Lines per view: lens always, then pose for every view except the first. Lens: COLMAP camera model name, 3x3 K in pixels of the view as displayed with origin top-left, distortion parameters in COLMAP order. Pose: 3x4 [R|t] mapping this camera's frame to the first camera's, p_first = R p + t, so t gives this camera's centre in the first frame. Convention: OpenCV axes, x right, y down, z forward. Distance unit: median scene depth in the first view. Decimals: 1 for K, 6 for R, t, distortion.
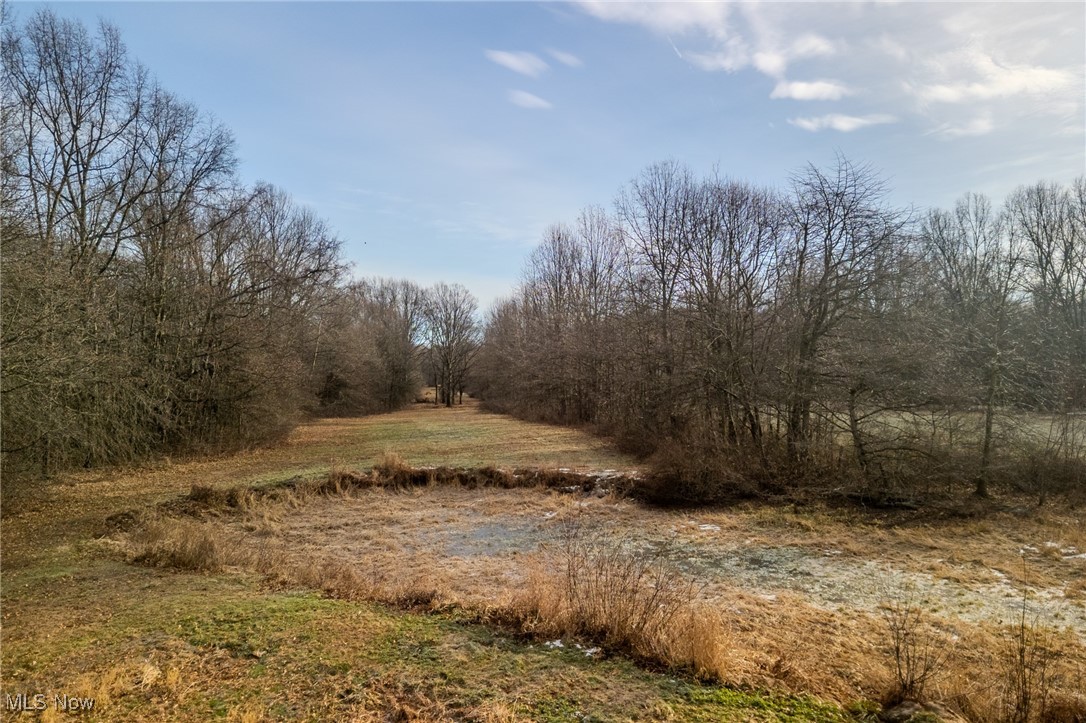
lens RADIAL K [[792.1, 0, 536.5], [0, 792.1, 364.2], [0, 0, 1]] dist [0.087222, -0.084076]
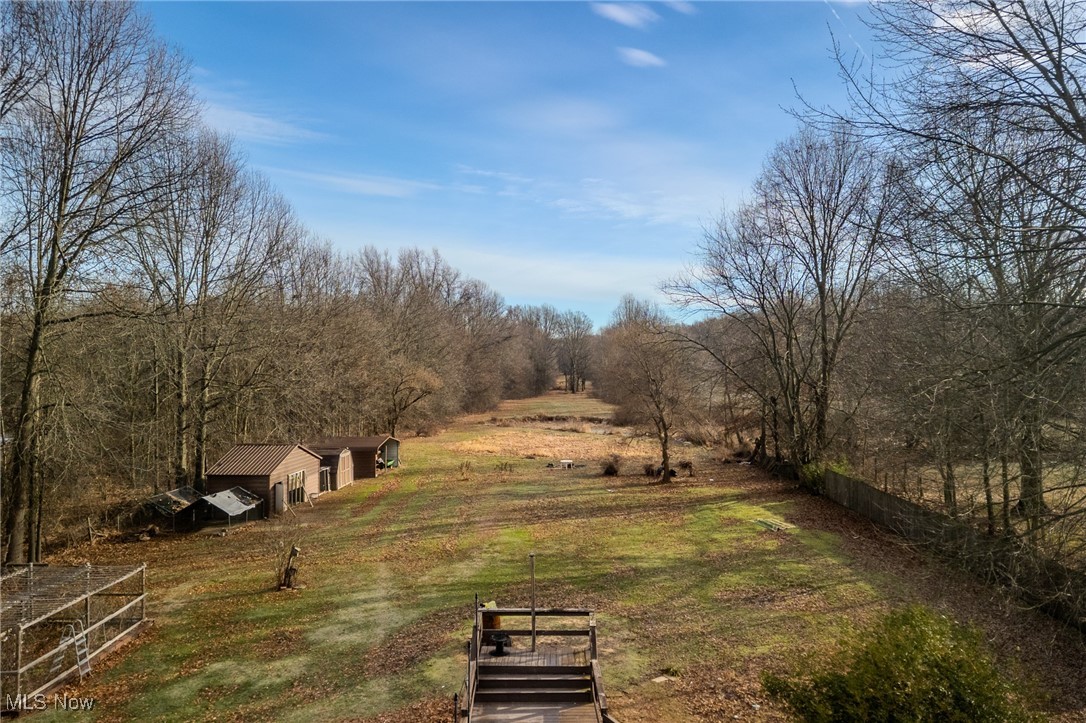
lens RADIAL K [[792.1, 0, 536.5], [0, 792.1, 364.2], [0, 0, 1]] dist [0.087222, -0.084076]
pose [[0.984920, 0.001981, -0.173000, 0.124231], [0.001750, 0.999769, 0.021407, -0.051783], [0.173003, -0.021387, 0.984689, -0.764657]]
